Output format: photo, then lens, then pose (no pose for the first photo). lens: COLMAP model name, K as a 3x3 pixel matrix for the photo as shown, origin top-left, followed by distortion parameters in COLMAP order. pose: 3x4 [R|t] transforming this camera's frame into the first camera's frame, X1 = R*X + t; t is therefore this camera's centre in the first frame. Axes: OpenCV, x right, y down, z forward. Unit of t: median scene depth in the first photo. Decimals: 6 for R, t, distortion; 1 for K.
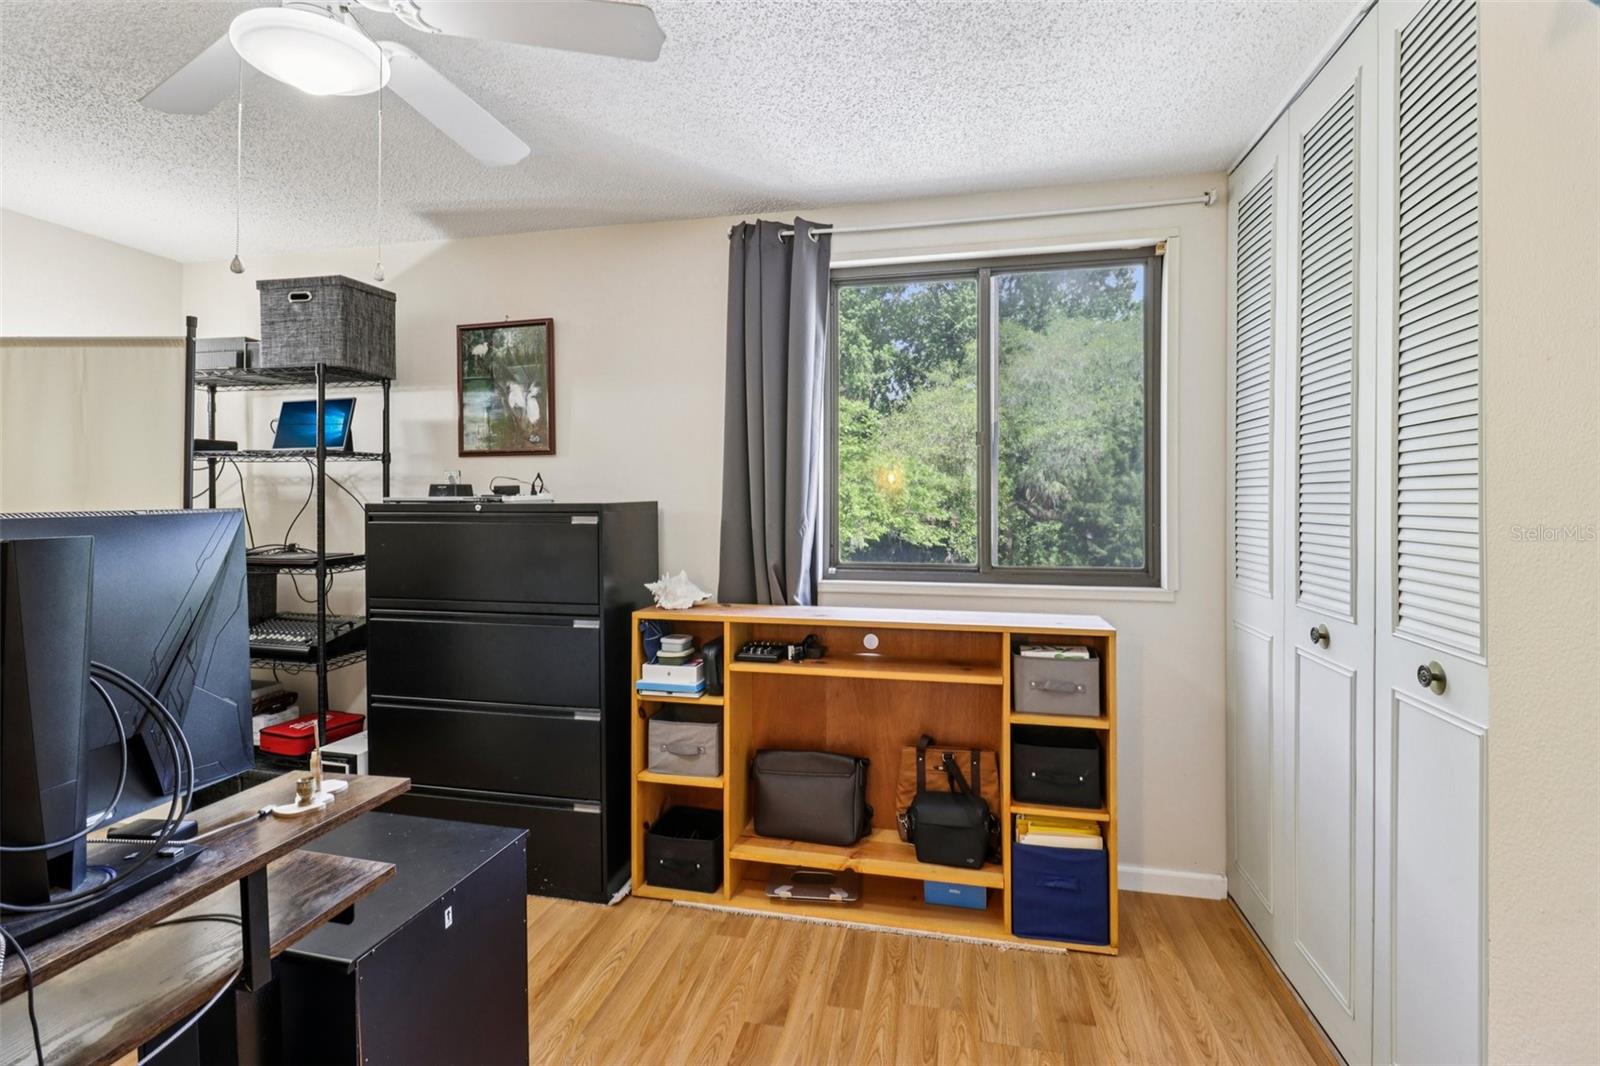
lens RADIAL K [[741.3, 0, 797.9], [0, 741.3, 519.2], [0, 0, 1]] dist [-0.008444, -0.003540]
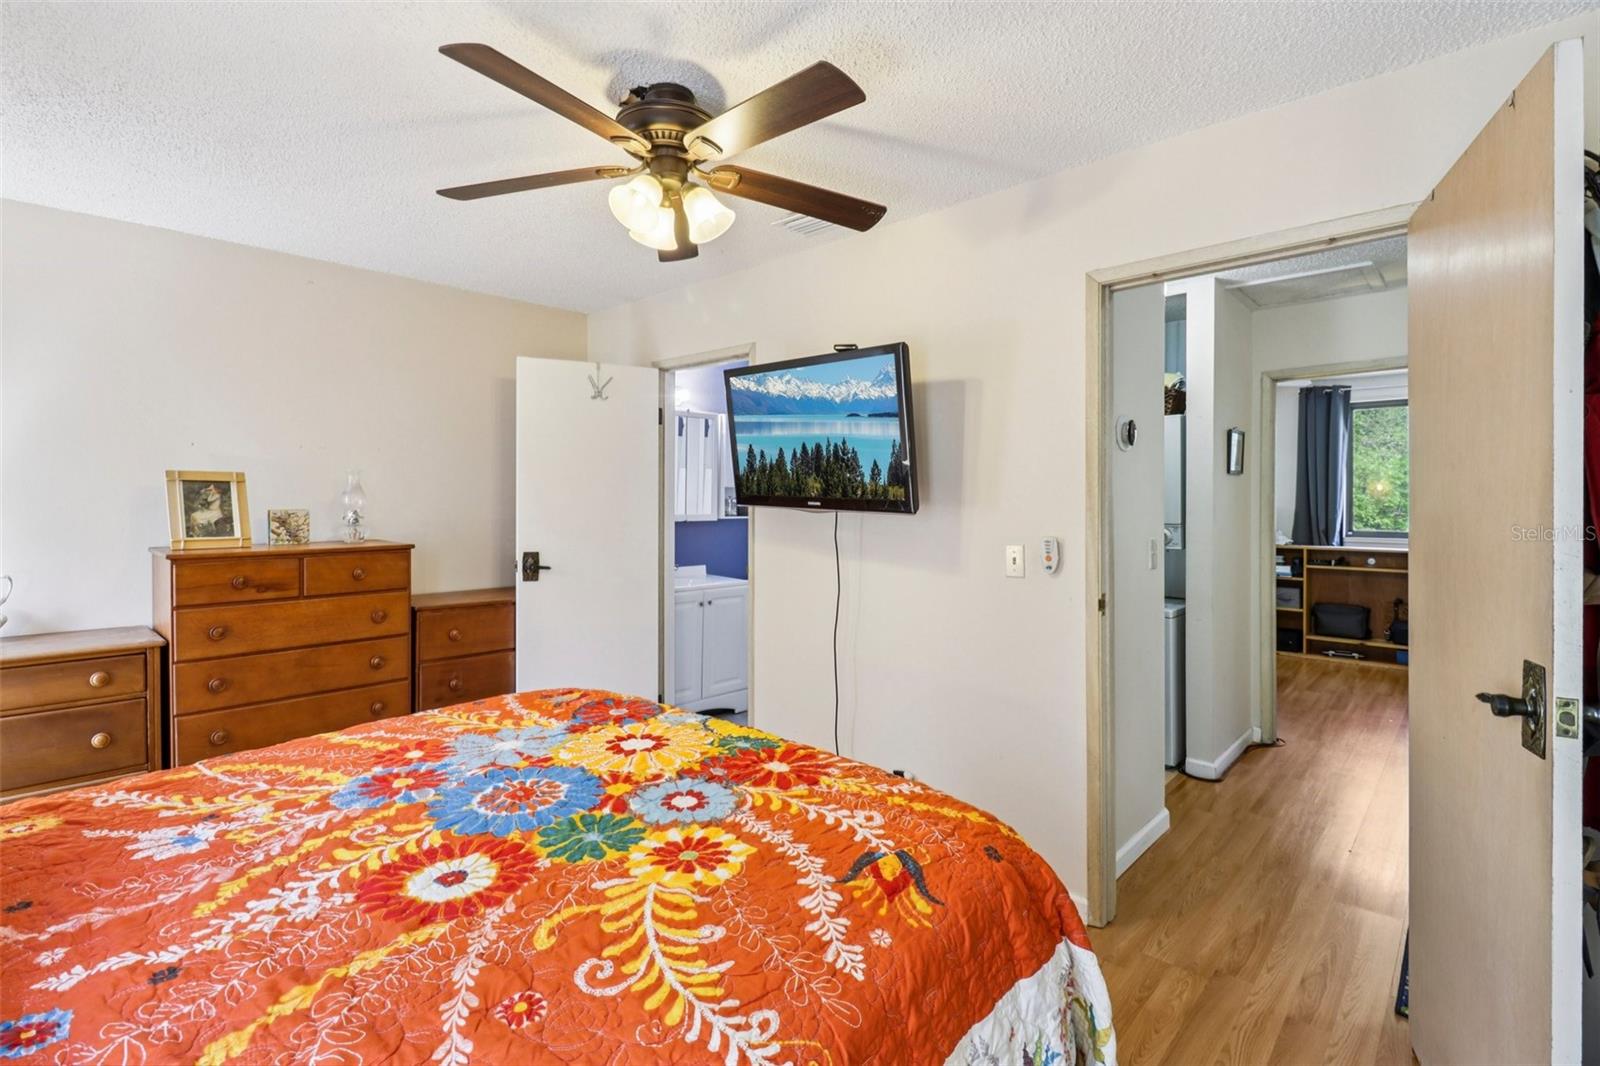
lens RADIAL K [[741.3, 0, 811.6], [0, 741.3, 508.9], [0, 0, 1]] dist [-0.008444, -0.003540]
pose [[0.863943, 0.003697, -0.503576, -0.275961], [-0.012161, 0.999835, -0.013523, 0.050126], [0.503443, 0.017807, 0.863845, -2.045660]]
